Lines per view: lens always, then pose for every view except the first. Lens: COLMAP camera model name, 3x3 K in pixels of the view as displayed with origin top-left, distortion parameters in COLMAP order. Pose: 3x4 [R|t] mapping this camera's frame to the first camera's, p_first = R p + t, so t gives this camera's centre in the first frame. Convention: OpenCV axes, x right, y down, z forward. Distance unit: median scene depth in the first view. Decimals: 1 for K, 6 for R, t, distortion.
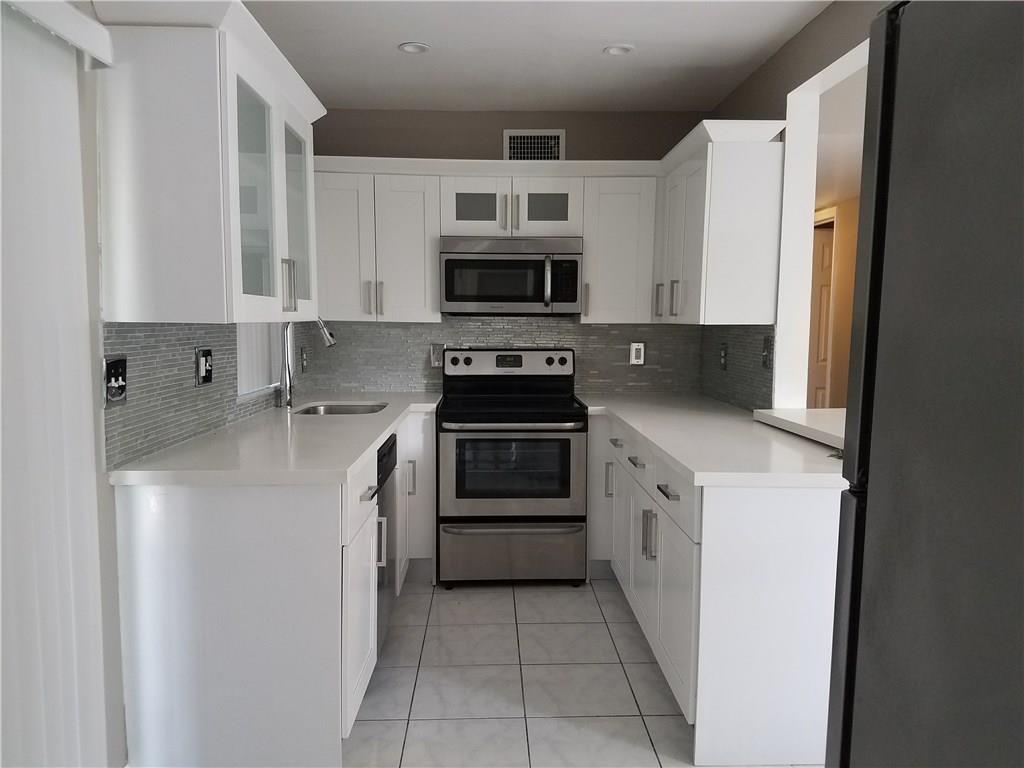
lens RADIAL K [[785.2, 0, 513.1], [0, 785.2, 410.6], [0, 0, 1]] dist [0.100566, -0.087399]
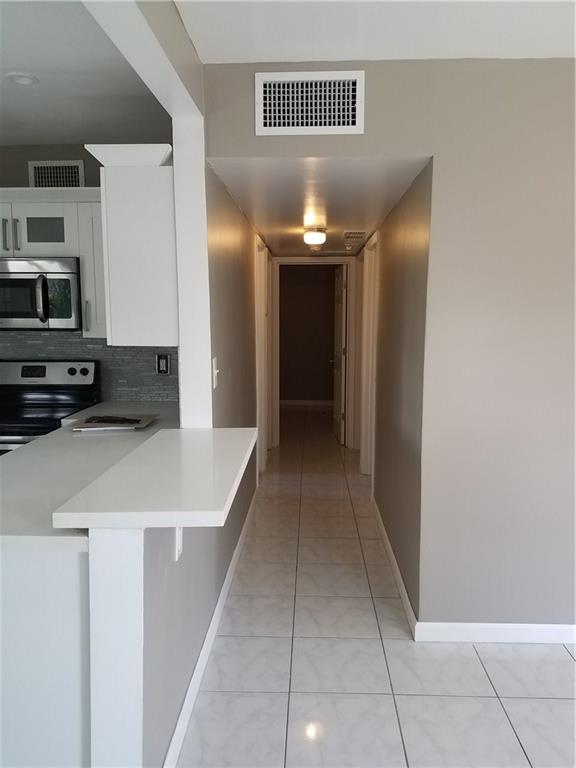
lens RADIAL K [[588.9, 0, 293.7], [0, 588.9, 377.2], [0, 0, 1]] dist [0.100566, -0.087399]
pose [[0.997032, 0.004754, -0.076842, 0.444324], [-0.006012, 0.999851, -0.016151, -0.046939], [0.076754, 0.016565, 0.996912, 0.218095]]
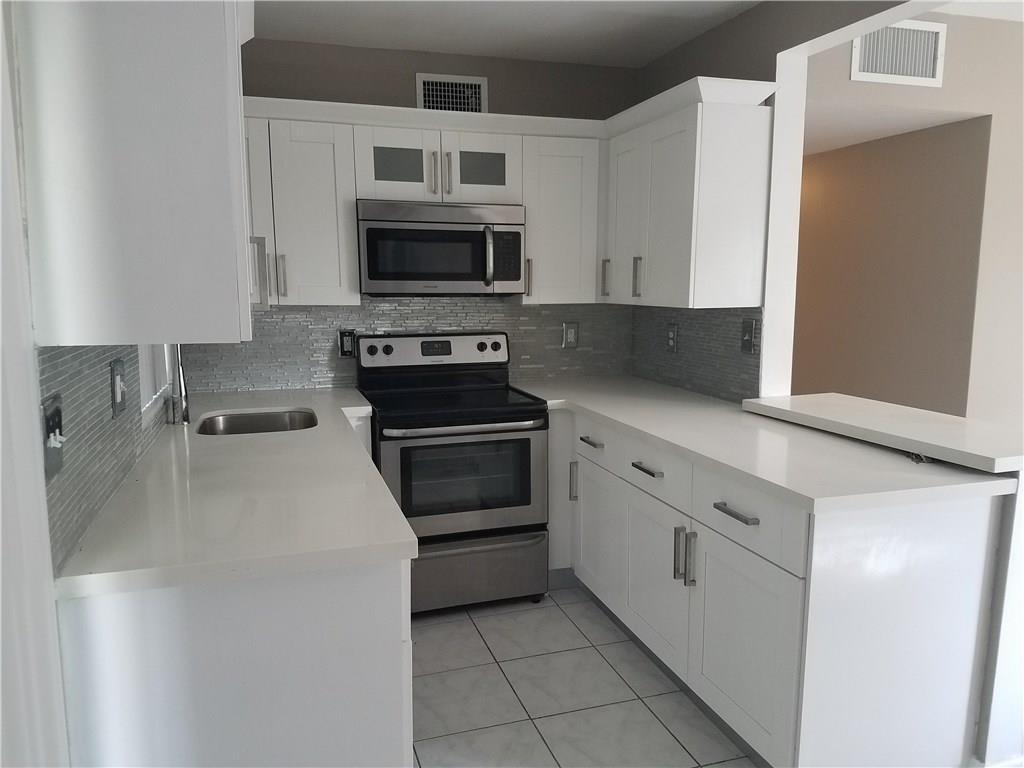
lens RADIAL K [[785.2, 0, 523.0], [0, 785.2, 405.5], [0, 0, 1]] dist [0.100566, -0.087399]
pose [[0.959568, -0.050780, 0.276858, -0.166001], [0.038714, 0.998054, 0.048879, -0.041585], [-0.278801, -0.036185, 0.959667, 0.154789]]
